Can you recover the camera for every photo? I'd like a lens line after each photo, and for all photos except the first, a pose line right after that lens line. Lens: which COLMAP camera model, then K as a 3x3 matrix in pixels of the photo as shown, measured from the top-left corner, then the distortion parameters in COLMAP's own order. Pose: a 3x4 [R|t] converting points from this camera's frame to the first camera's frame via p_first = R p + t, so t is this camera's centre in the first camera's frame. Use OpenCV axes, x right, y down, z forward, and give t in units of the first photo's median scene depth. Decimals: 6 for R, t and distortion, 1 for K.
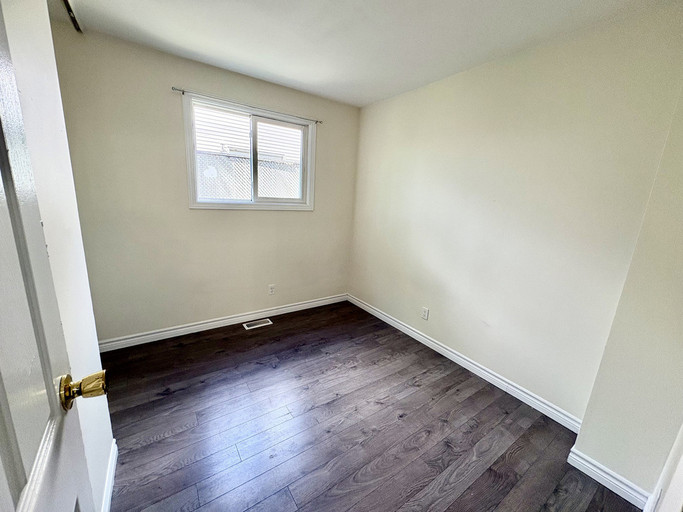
lens RADIAL K [[272.4, 0, 341.6], [0, 272.4, 255.1], [0, 0, 1]] dist [0.001844, -0.000065]
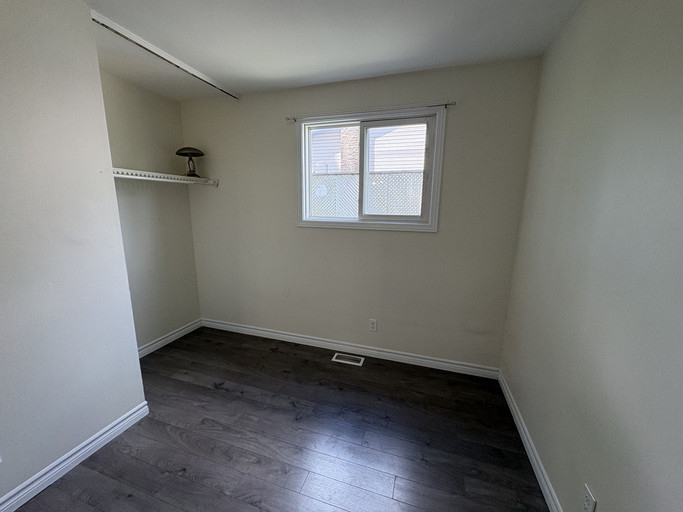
lens RADIAL K [[272.4, 0, 341.1], [0, 272.4, 256.5], [0, 0, 1]] dist [0.001844, -0.000065]
pose [[0.613028, 0.103820, -0.783210, 0.339703], [-0.153289, 0.988120, 0.011001, -0.080864], [0.775048, 0.113313, 0.621660, 0.422003]]
